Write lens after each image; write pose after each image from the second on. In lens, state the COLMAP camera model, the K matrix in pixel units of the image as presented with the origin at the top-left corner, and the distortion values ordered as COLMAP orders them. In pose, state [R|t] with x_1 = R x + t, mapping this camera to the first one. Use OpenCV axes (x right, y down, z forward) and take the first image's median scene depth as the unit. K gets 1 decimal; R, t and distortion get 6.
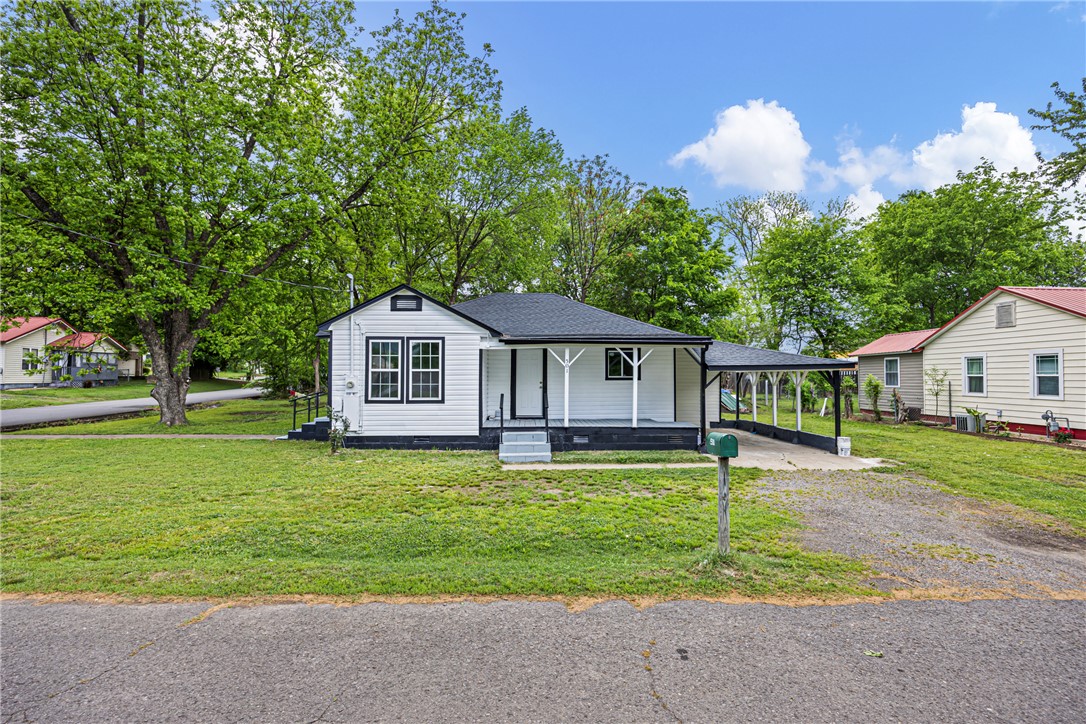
lens RADIAL K [[532.8, 0, 544.6], [0, 532.8, 361.8], [0, 0, 1]] dist [-0.001852, -0.000057]
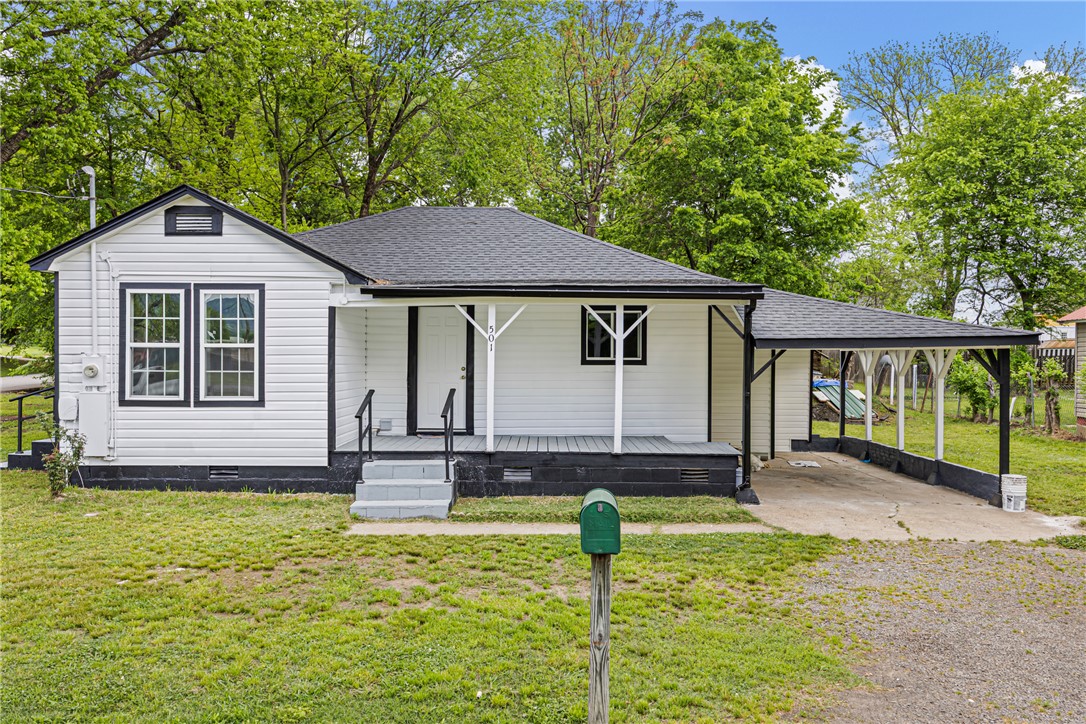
lens RADIAL K [[882.5, 0, 543.7], [0, 882.5, 359.7], [0, 0, 1]] dist [0.006545, -0.008741]
pose [[0.999424, 0.004098, -0.033693, 0.125437], [-0.002994, 0.999459, 0.032754, -0.000022], [0.033809, -0.032635, 0.998895, 0.113600]]
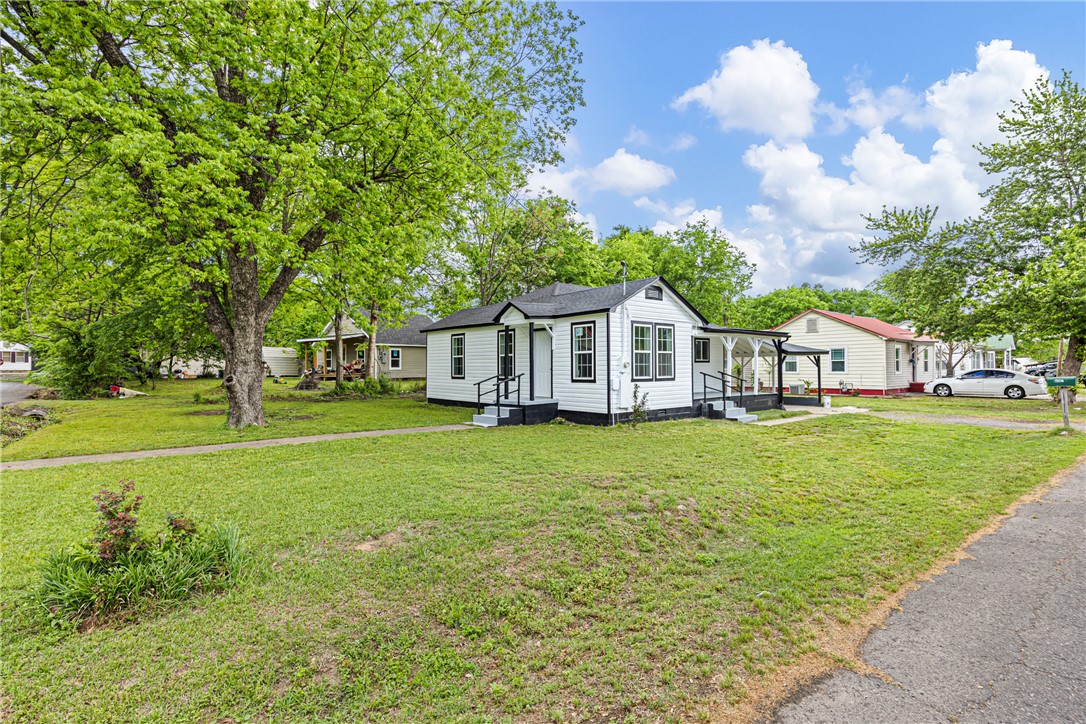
lens RADIAL K [[532.8, 0, 539.5], [0, 532.8, 360.5], [0, 0, 1]] dist [-0.001852, -0.000057]
pose [[0.786695, 0.004643, 0.617325, -1.150170], [-0.014283, 0.999841, 0.010681, 0.025379], [-0.617177, -0.017220, 0.786636, 0.255927]]
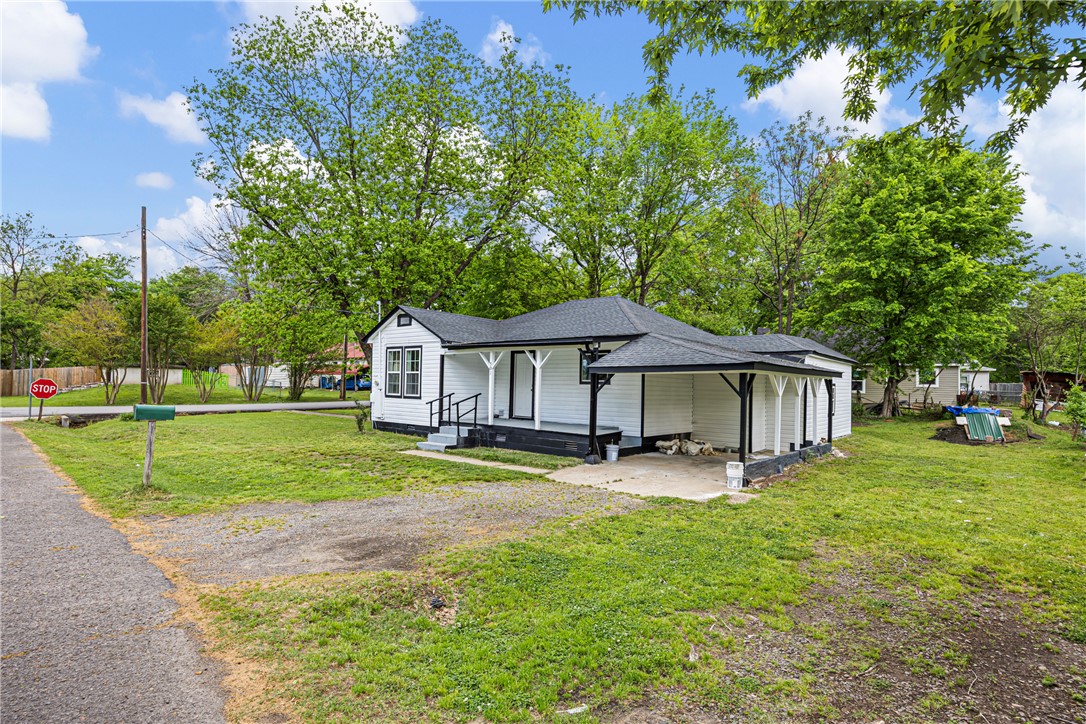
lens RADIAL K [[547.2, 0, 541.5], [0, 547.2, 369.6], [0, 0, 1]] dist [0.000862, 0.000129]
pose [[0.735764, -0.003532, -0.677229, 0.871681], [-0.000127, 0.999986, -0.005353, 0.016280], [0.677238, 0.004024, 0.735753, 0.255620]]
